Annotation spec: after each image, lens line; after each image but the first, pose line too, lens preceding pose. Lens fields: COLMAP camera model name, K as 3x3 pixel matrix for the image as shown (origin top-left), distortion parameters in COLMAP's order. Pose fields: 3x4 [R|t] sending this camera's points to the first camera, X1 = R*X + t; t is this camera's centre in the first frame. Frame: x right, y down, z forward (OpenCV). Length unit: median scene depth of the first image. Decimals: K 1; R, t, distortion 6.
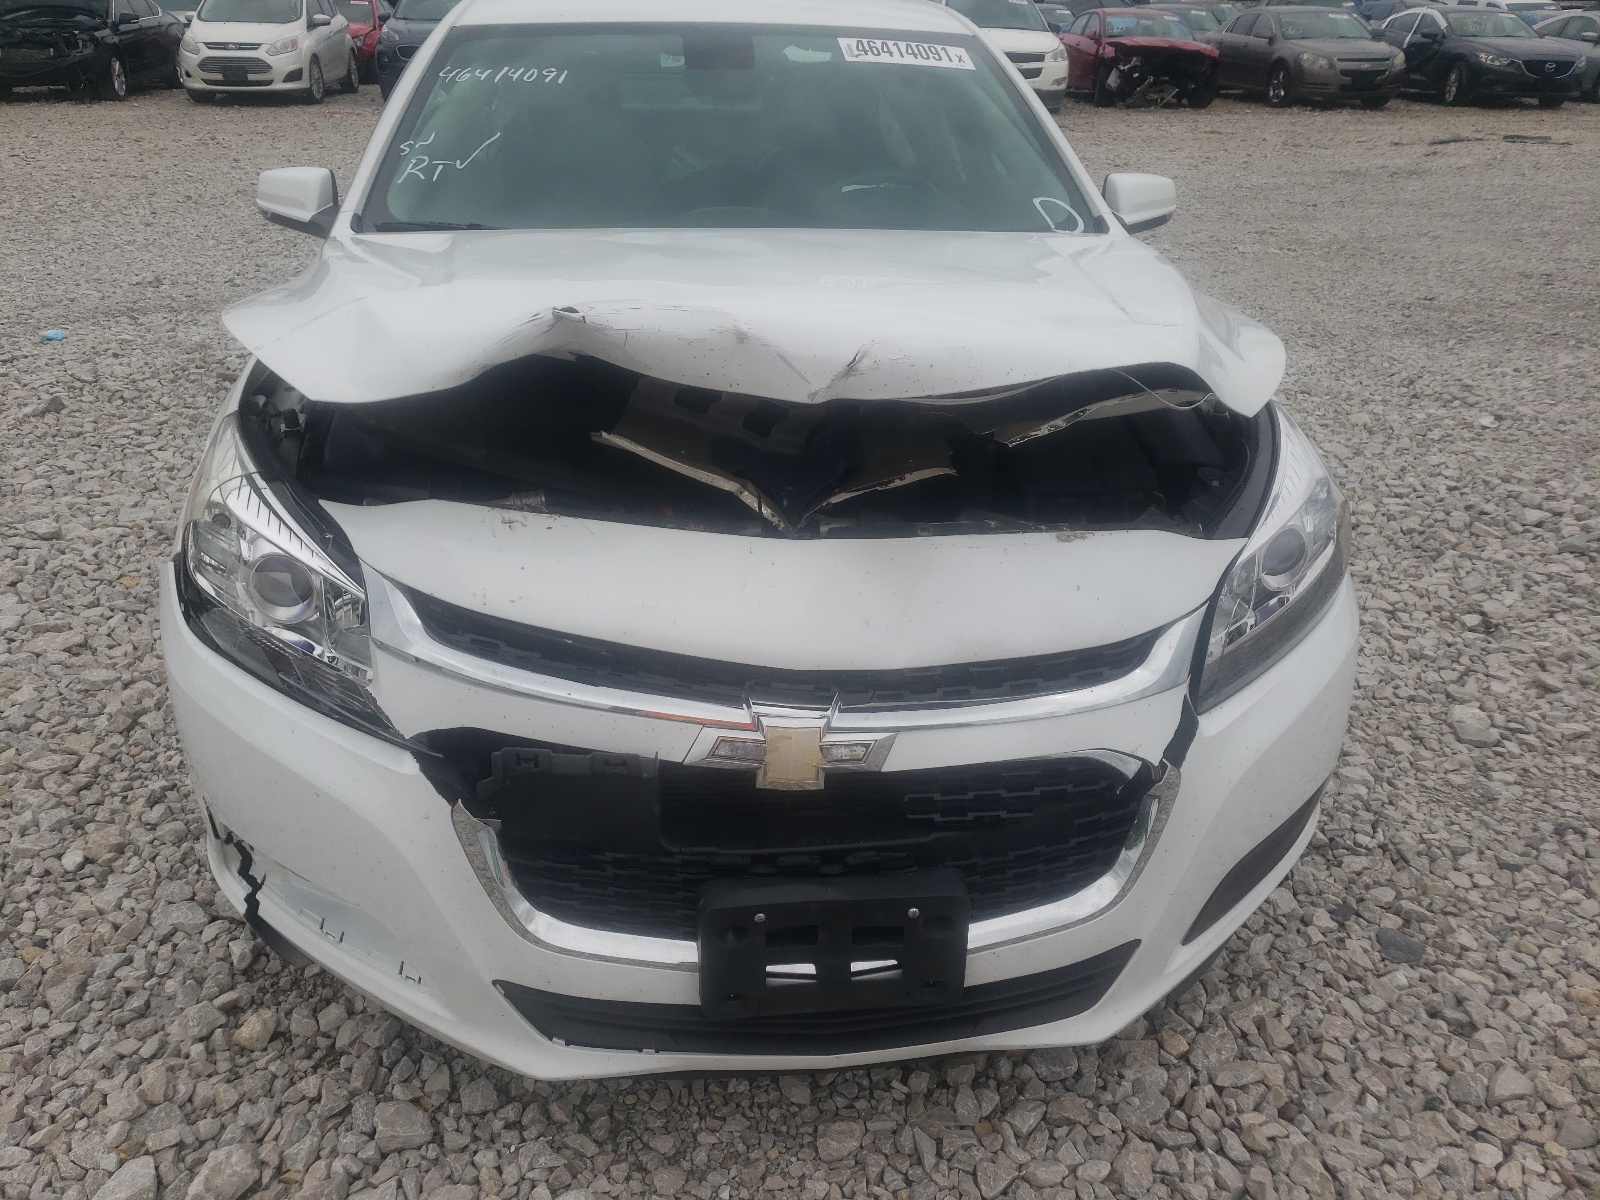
lens RADIAL K [[1318.3, 0, 802.6], [0, 1318.3, 598.9], [0, 0, 1]] dist [-0.002370, -0.003566]
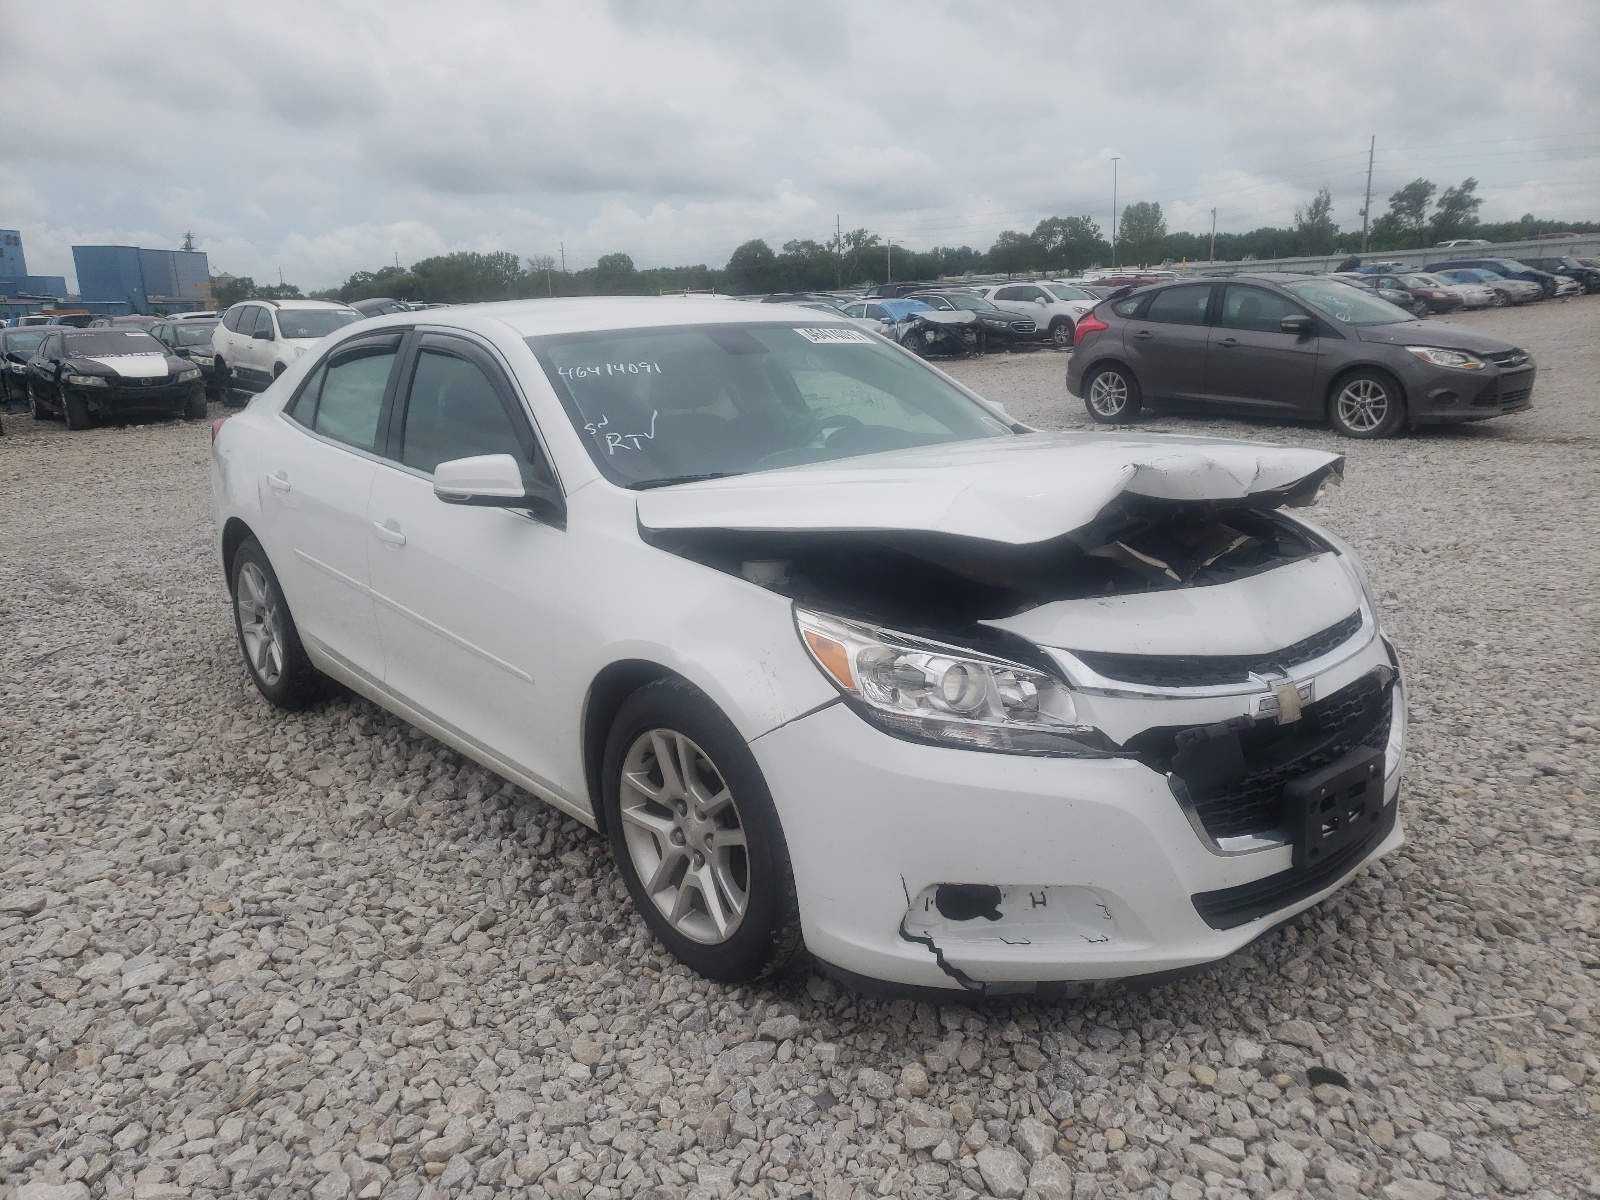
lens RADIAL K [[1318.3, 0, 798.4], [0, 1318.3, 595.3], [0, 0, 1]] dist [-0.002370, -0.003566]
pose [[0.831564, -0.181489, 0.524941, -1.301521], [0.289584, 0.948156, -0.130925, 0.030161], [-0.473964, 0.260887, 0.841009, -0.141451]]
